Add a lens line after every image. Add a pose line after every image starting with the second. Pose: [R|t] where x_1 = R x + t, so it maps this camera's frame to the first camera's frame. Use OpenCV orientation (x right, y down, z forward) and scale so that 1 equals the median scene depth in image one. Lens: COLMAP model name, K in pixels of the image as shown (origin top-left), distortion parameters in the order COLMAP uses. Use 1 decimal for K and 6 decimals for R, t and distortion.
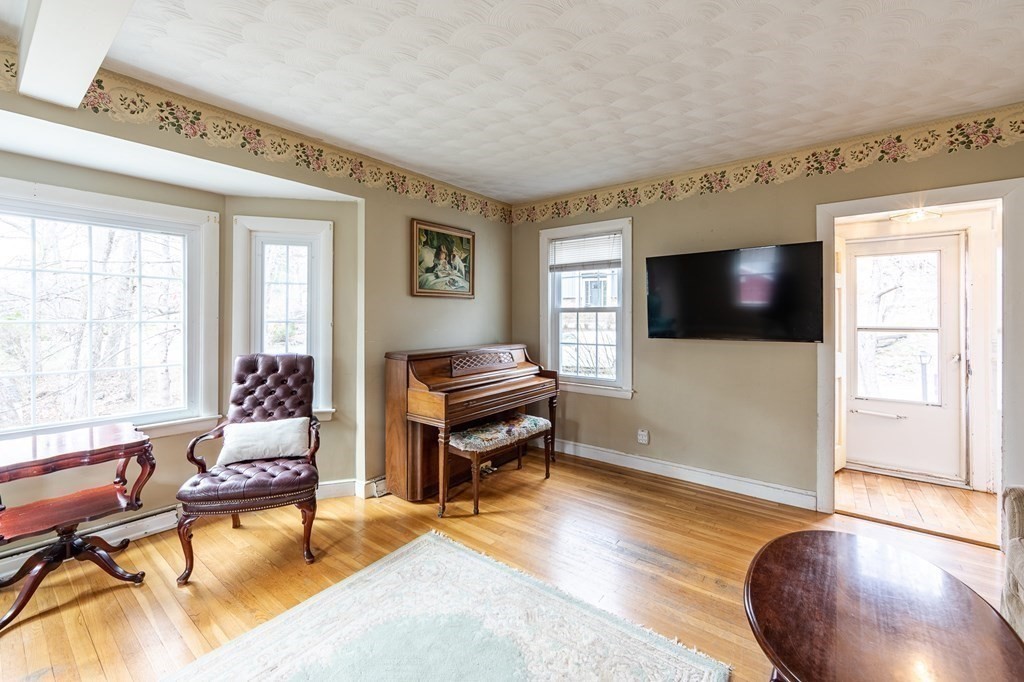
lens RADIAL K [[412.4, 0, 510.5], [0, 412.4, 317.2], [0, 0, 1]] dist [0.000354, -0.000098]
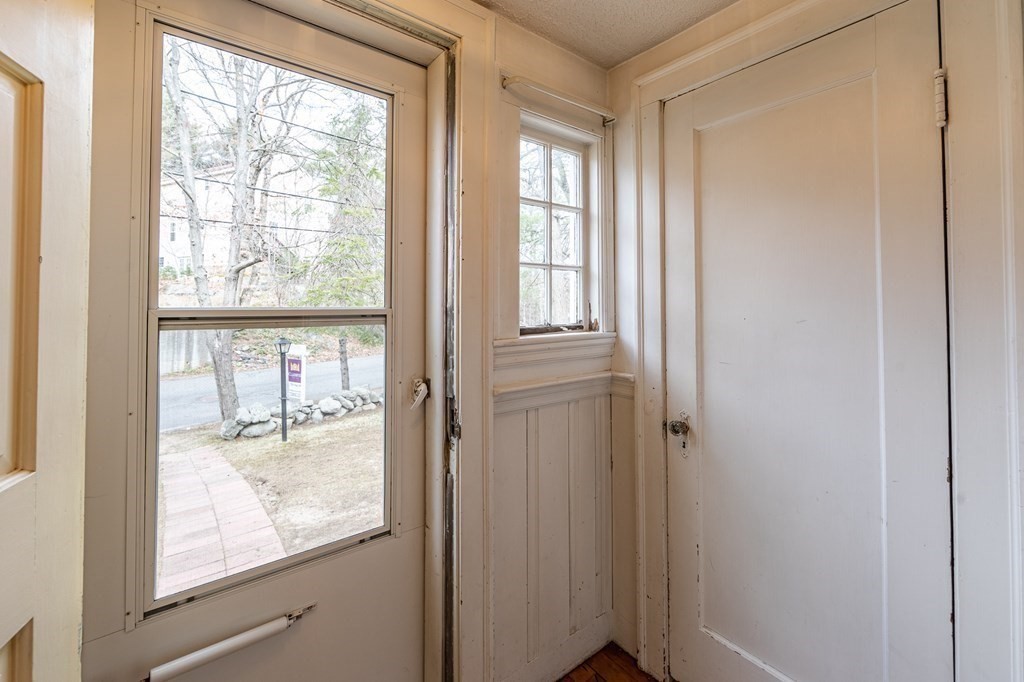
lens RADIAL K [[420.1, 0, 510.5], [0, 420.1, 293.9], [0, 0, 1]] dist [-0.001087, -0.000121]
pose [[0.260385, 0.019763, 0.965302, 0.809282], [-0.003545, 0.999803, -0.019514, 0.020062], [-0.965498, 0.001659, 0.260404, 0.907933]]
